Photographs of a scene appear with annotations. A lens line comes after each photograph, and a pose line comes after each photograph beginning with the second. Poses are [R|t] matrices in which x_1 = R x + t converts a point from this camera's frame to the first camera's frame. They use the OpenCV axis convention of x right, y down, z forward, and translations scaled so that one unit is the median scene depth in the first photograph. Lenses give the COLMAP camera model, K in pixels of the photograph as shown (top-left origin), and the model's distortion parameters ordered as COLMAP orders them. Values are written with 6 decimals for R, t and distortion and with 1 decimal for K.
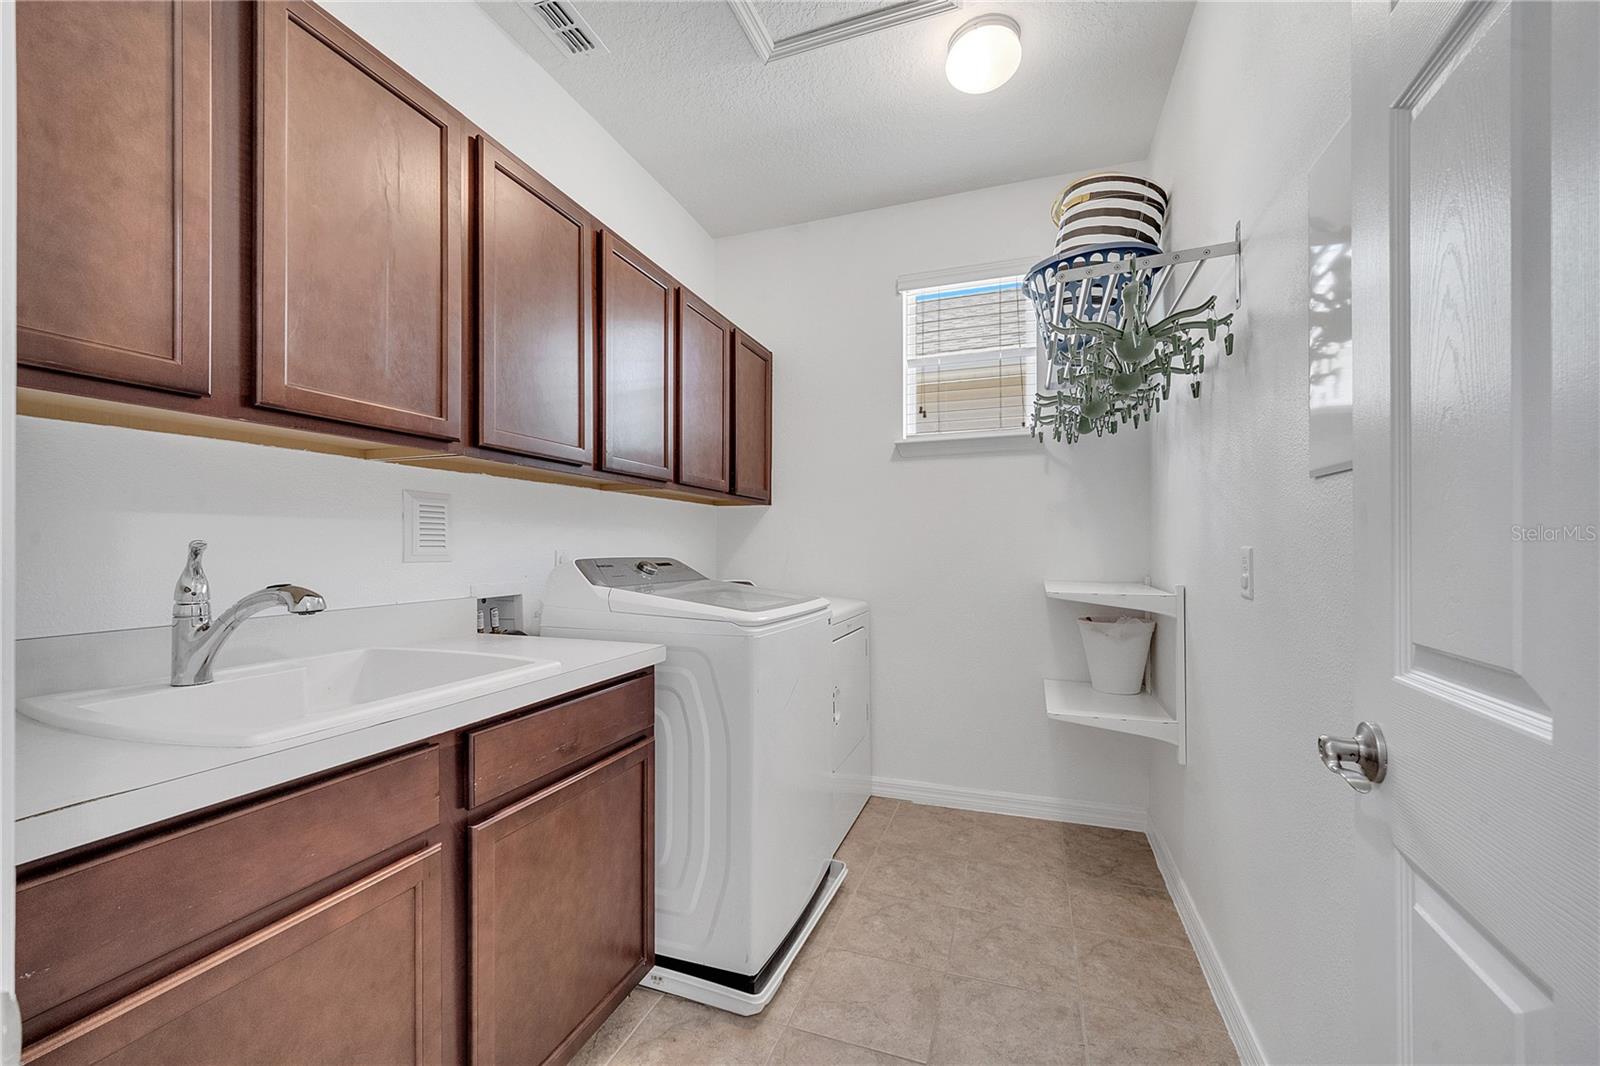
lens RADIAL K [[657.7, 0, 800.0], [0, 657.7, 538.8], [0, 0, 1]] dist [0.004033, -0.001327]
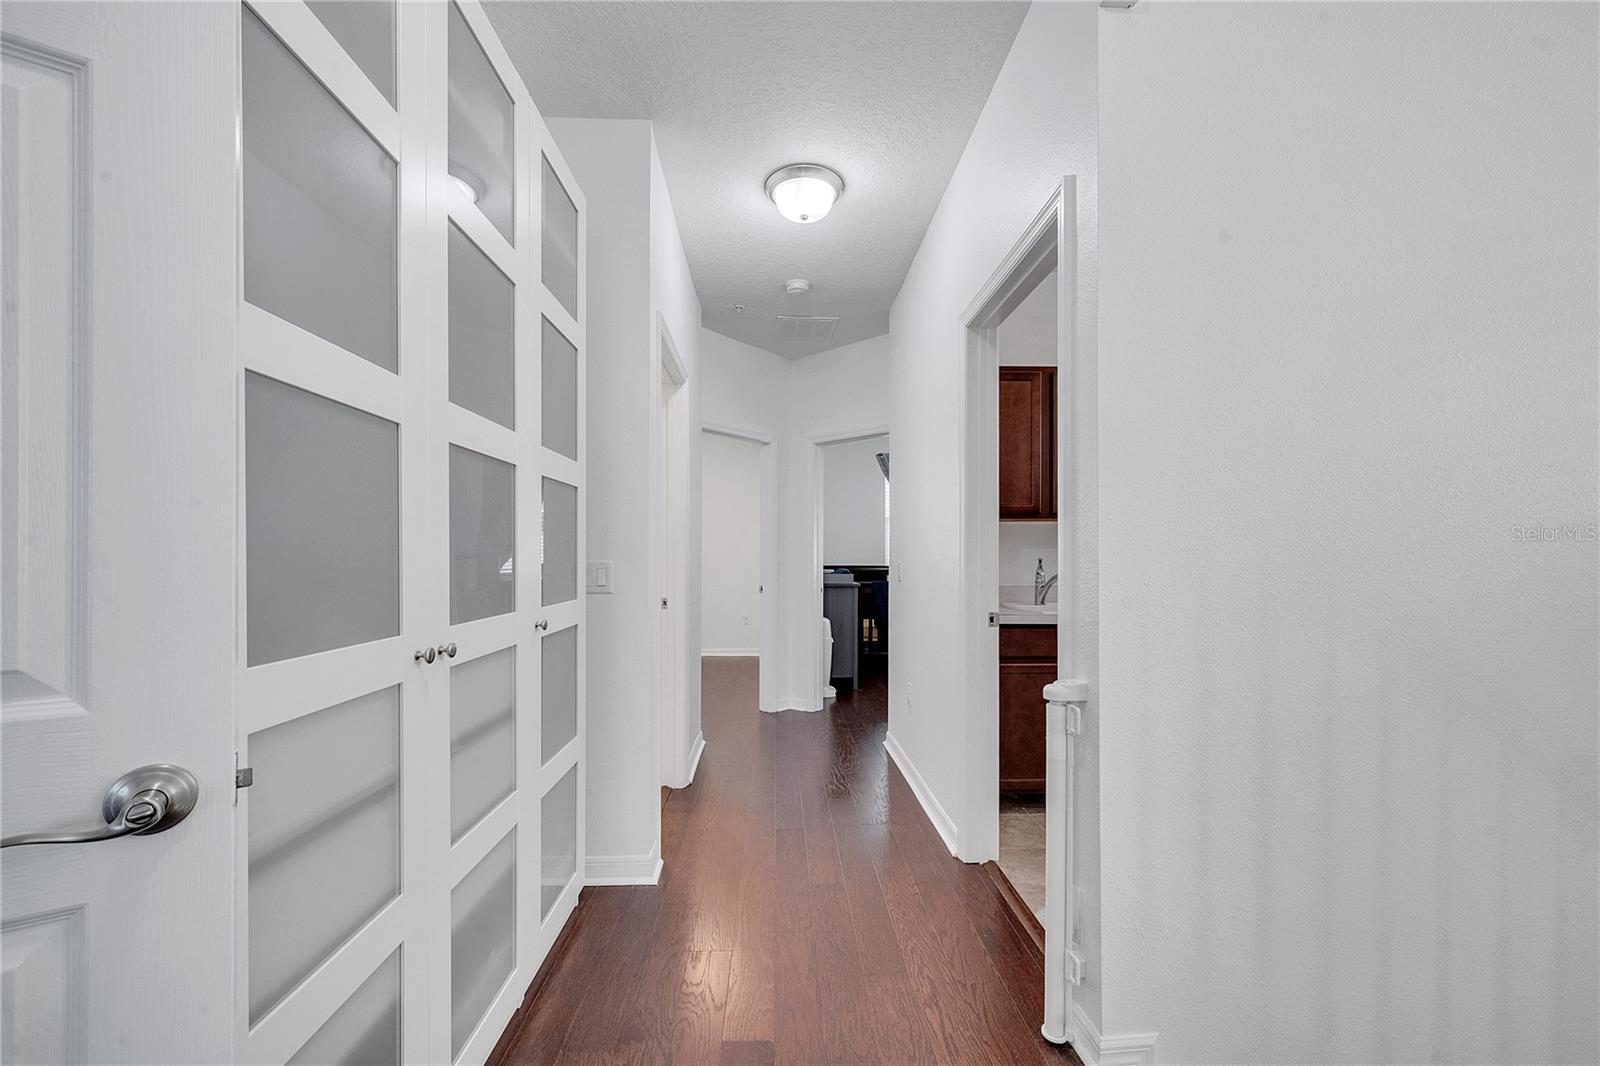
lens RADIAL K [[657.7, 0, 804.8], [0, 657.7, 561.1], [0, 0, 1]] dist [0.004033, -0.001327]
pose [[0.388678, 0.007280, -0.921345, 1.474282], [0.008357, 0.999900, 0.011426, -0.026127], [0.921336, -0.012141, 0.388578, -1.197492]]
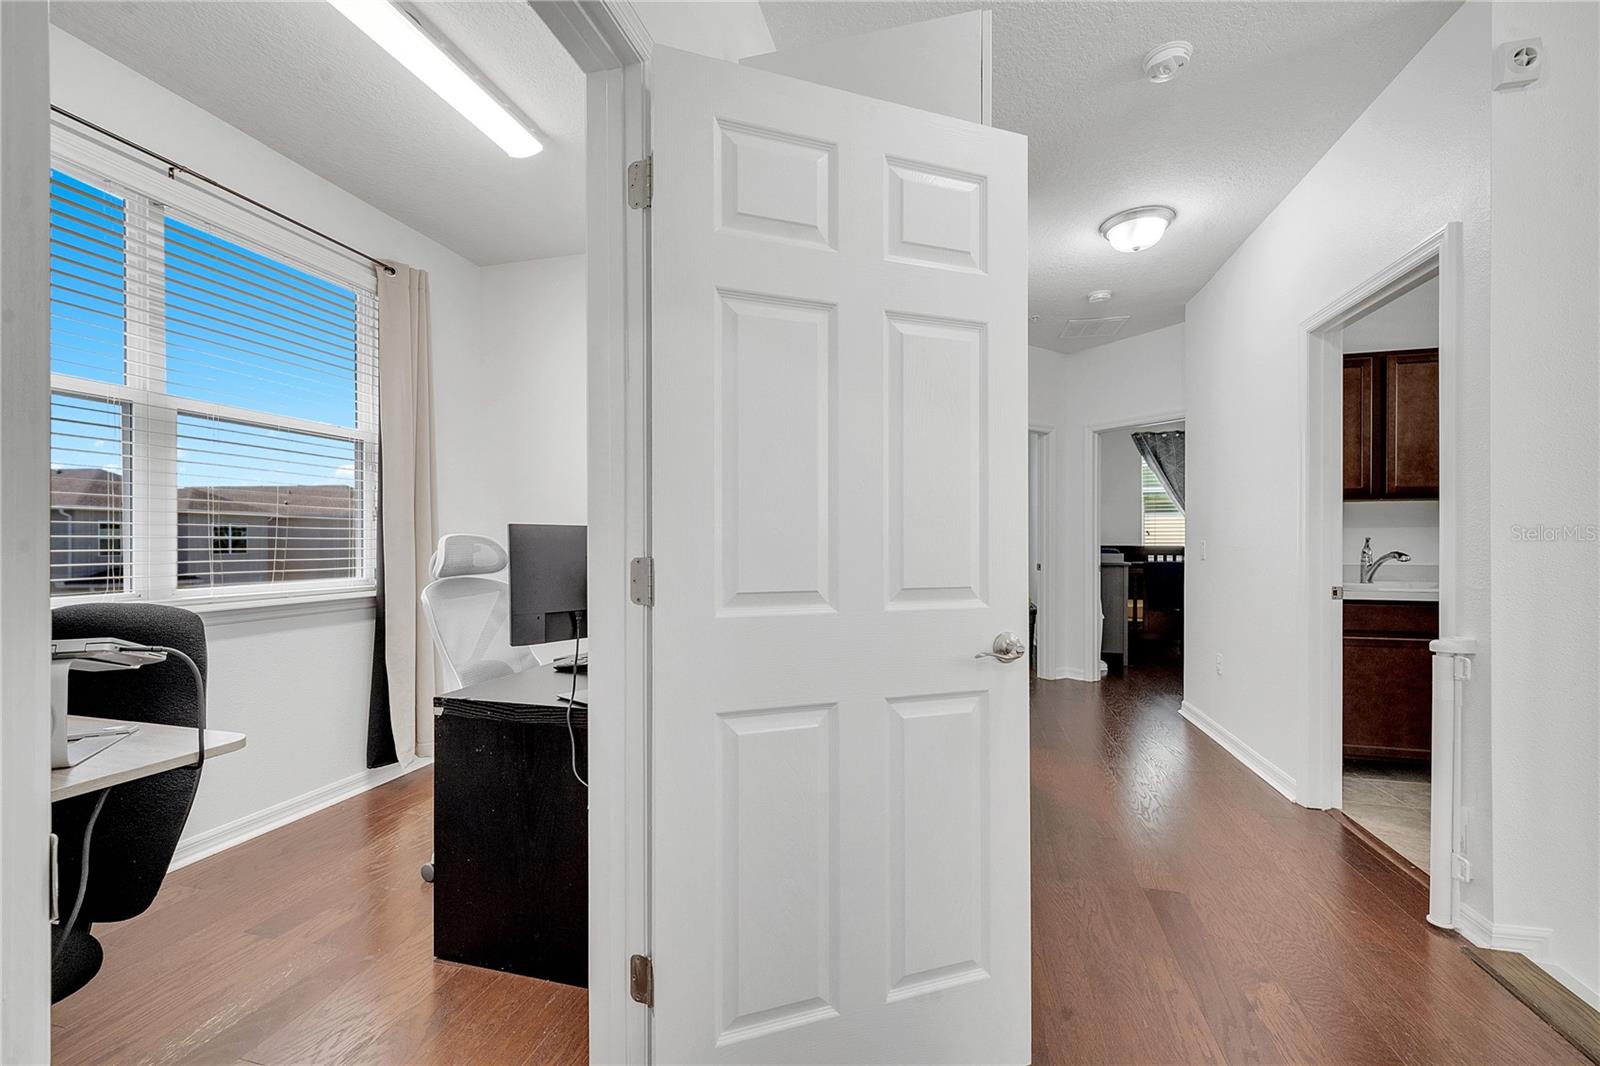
lens RADIAL K [[657.7, 0, 791.0], [0, 657.7, 546.2], [0, 0, 1]] dist [0.004033, -0.001327]
pose [[0.090687, 0.012061, -0.995806, 1.954086], [0.015047, 0.999796, 0.013479, -0.037209], [0.995766, -0.016206, 0.090487, -2.012137]]
